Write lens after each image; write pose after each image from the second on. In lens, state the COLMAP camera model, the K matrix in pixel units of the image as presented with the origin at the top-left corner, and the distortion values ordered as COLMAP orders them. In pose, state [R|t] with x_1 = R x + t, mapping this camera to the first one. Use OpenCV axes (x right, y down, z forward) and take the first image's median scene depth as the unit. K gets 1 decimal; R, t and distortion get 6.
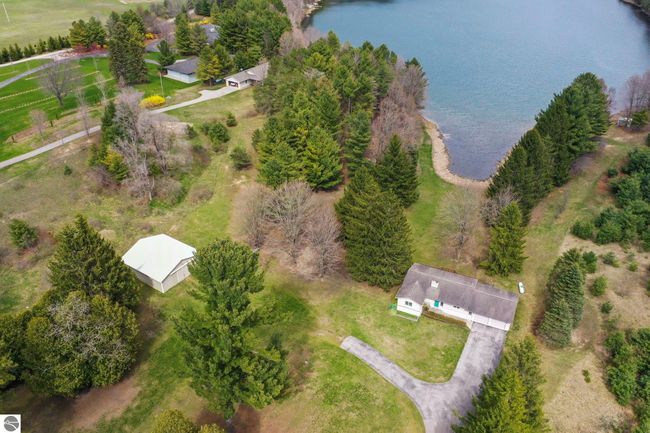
lens RADIAL K [[509.8, 0, 325.0], [0, 509.8, 216.5], [0, 0, 1]] dist [-0.004903, -0.005737]
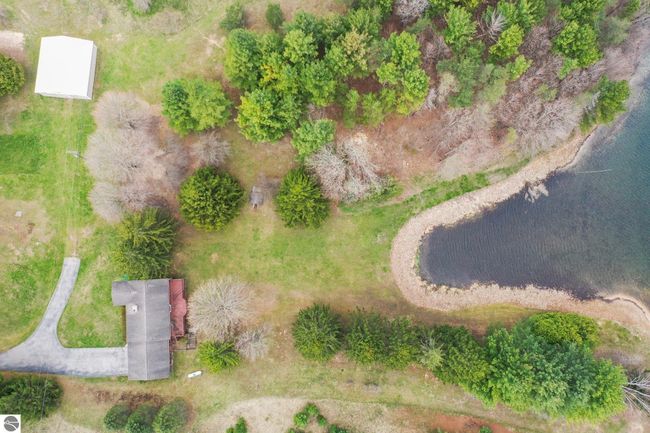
lens RADIAL K [[509.8, 0, 325.0], [0, 509.8, 216.5], [0, 0, 1]] dist [-0.004903, -0.005737]
pose [[0.493124, 0.866009, -0.082807, 0.340196], [-0.455695, 0.338213, 0.823379, -1.039367], [0.741061, -0.368293, 0.561417, 0.765079]]
